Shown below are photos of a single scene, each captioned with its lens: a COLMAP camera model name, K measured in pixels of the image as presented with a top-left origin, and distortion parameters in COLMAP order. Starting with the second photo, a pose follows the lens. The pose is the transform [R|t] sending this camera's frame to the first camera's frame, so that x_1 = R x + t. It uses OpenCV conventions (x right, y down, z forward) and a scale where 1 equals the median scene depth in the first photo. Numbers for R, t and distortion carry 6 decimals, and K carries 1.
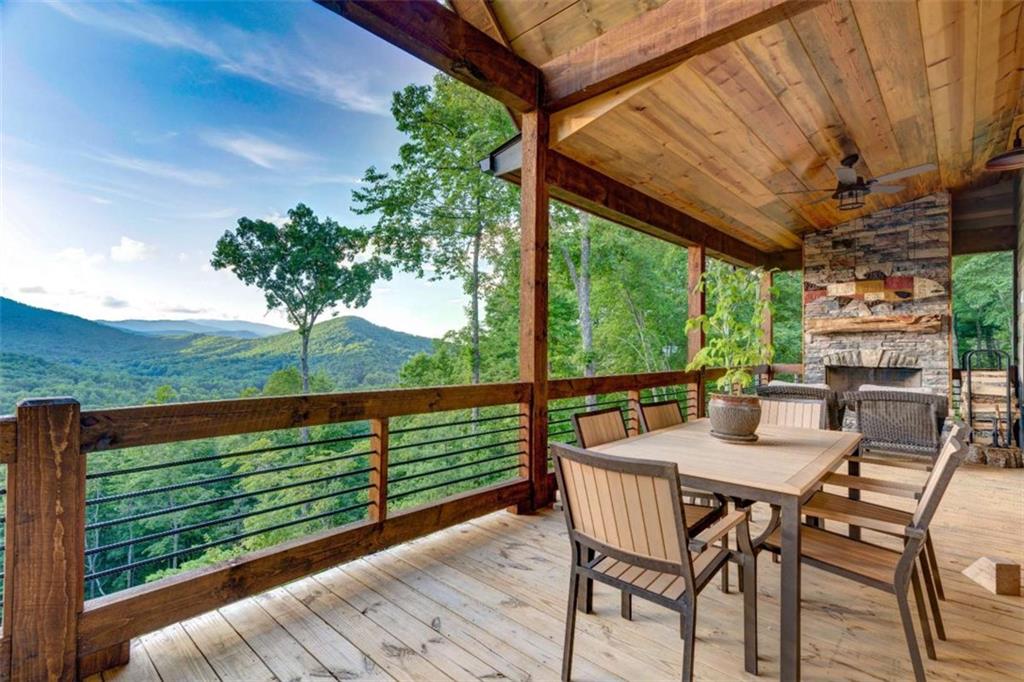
lens RADIAL K [[496.0, 0, 512.0], [0, 496.0, 341.0], [0, 0, 1]] dist [0.023600, -0.000491]
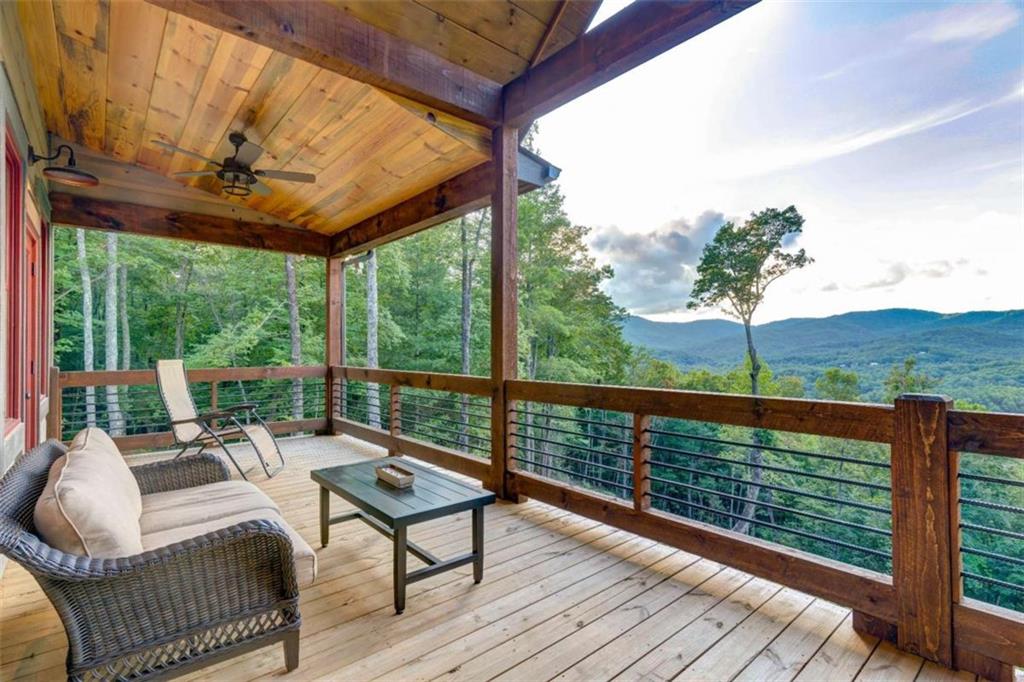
lens RADIAL K [[482.2, 0, 557.2], [0, 482.2, 340.5], [0, 0, 1]] dist [0.023923, 0.000044]
pose [[-0.074376, -0.021471, -0.996999, 0.243800], [0.015010, 0.999631, -0.022647, 0.004661], [0.997117, -0.016650, -0.074026, 0.271566]]
